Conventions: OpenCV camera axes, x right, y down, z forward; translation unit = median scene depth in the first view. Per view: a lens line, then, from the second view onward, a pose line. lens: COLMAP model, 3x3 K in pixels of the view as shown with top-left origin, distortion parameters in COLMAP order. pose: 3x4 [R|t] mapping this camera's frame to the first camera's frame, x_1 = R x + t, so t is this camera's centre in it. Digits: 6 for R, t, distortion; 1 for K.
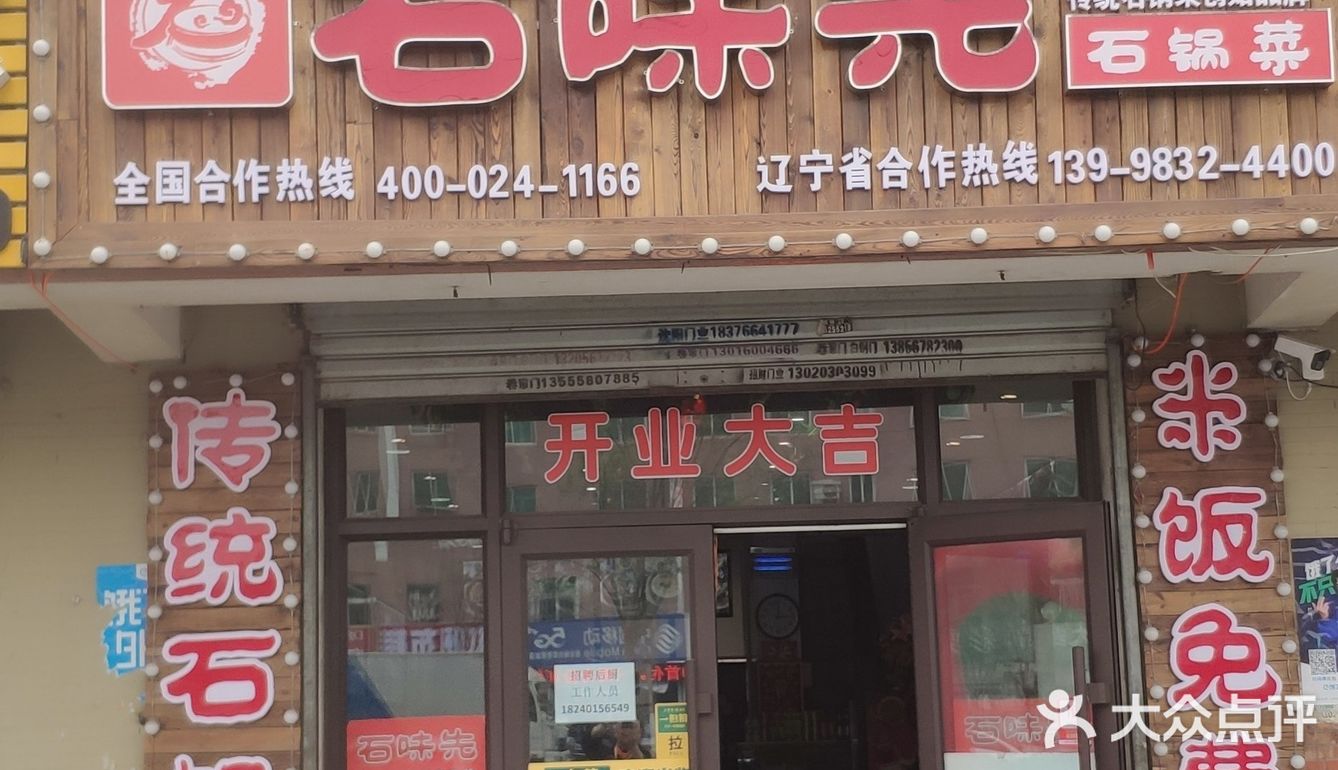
lens RADIAL K [[1409.4, 0, 669.0], [0, 1409.4, 385.0], [0, 0, 1]] dist [-0.005756, -0.022199]
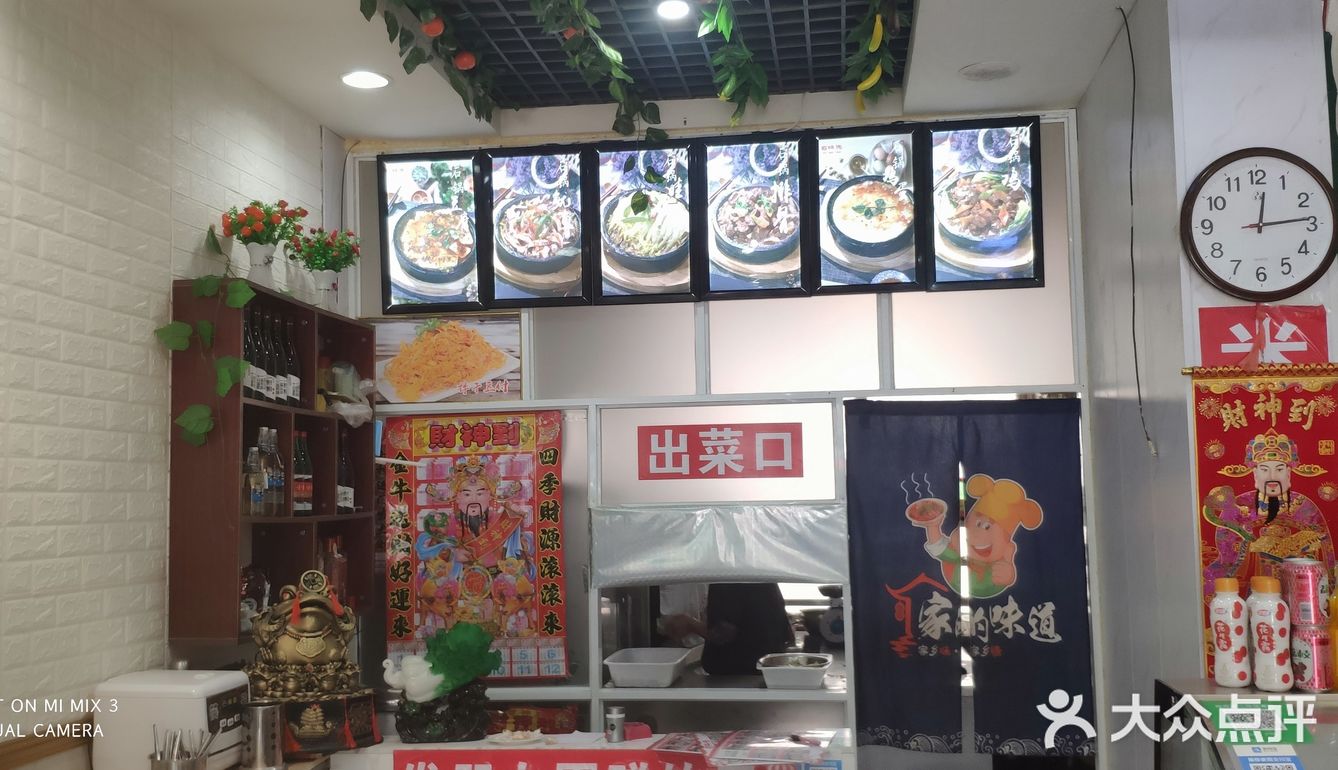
lens RADIAL K [[1409.4, 0, 669.0], [0, 1409.4, 385.0], [0, 0, 1]] dist [-0.005756, -0.022199]
pose [[0.990516, 0.000097, -0.137395, -0.017774], [0.021474, 0.987601, 0.155507, 0.604533], [0.135707, -0.156982, 0.978233, 2.802596]]
